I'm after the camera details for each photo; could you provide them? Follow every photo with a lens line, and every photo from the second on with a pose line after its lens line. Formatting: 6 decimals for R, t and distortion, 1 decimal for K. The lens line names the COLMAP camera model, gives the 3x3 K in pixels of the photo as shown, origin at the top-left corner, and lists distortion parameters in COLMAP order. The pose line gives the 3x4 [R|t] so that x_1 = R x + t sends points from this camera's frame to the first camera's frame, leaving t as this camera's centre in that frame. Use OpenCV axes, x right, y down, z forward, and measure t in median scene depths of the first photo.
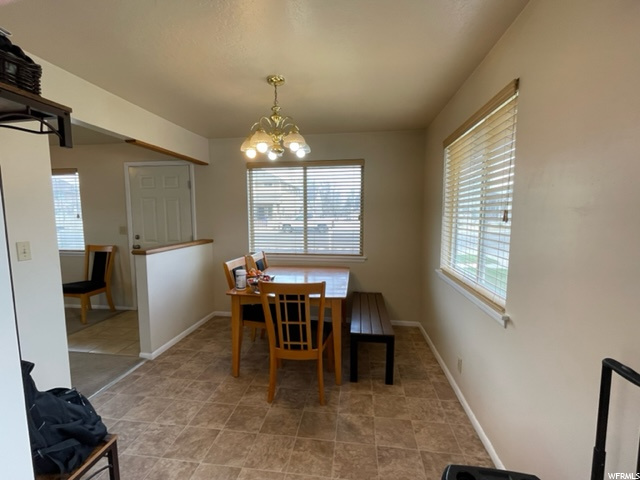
lens RADIAL K [[283.3, 0, 320.0], [0, 283.3, 240.0], [0, 0, 1]] dist [0.000173, 0.000035]
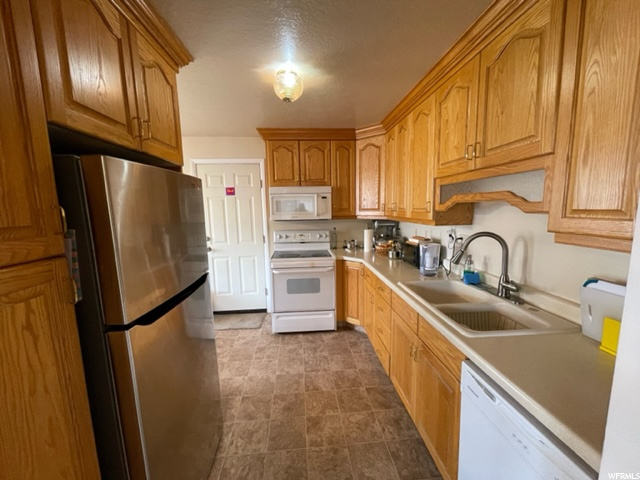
lens RADIAL K [[261.5, 0, 320.0], [0, 261.5, 240.0], [0, 0, 1]] dist [-0.000343, -0.000086]
pose [[-0.214990, -0.115737, 0.969734, -0.787276], [0.104734, 0.984494, 0.140718, -0.118553], [-0.970984, 0.131817, -0.199535, 0.925111]]
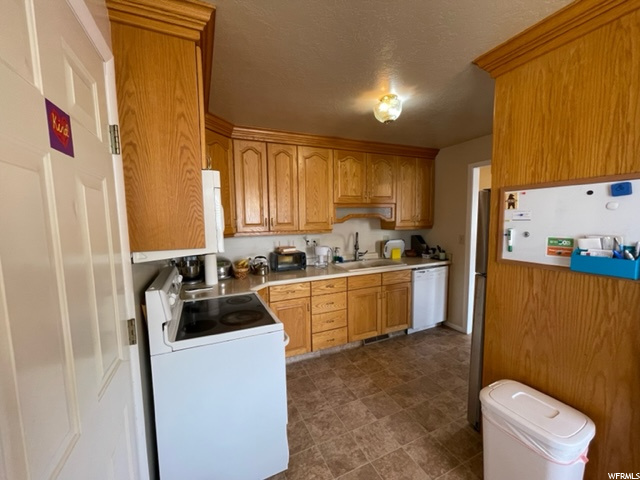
lens RADIAL K [[258.5, 0, 316.7], [0, 258.5, 245.7], [0, 0, 1]] dist [-0.000217, 0.000068]
pose [[-0.849296, 0.068550, -0.523448, 0.955294], [-0.031964, 0.983037, 0.180600, -0.186642], [0.526949, 0.170114, -0.832698, 1.526980]]
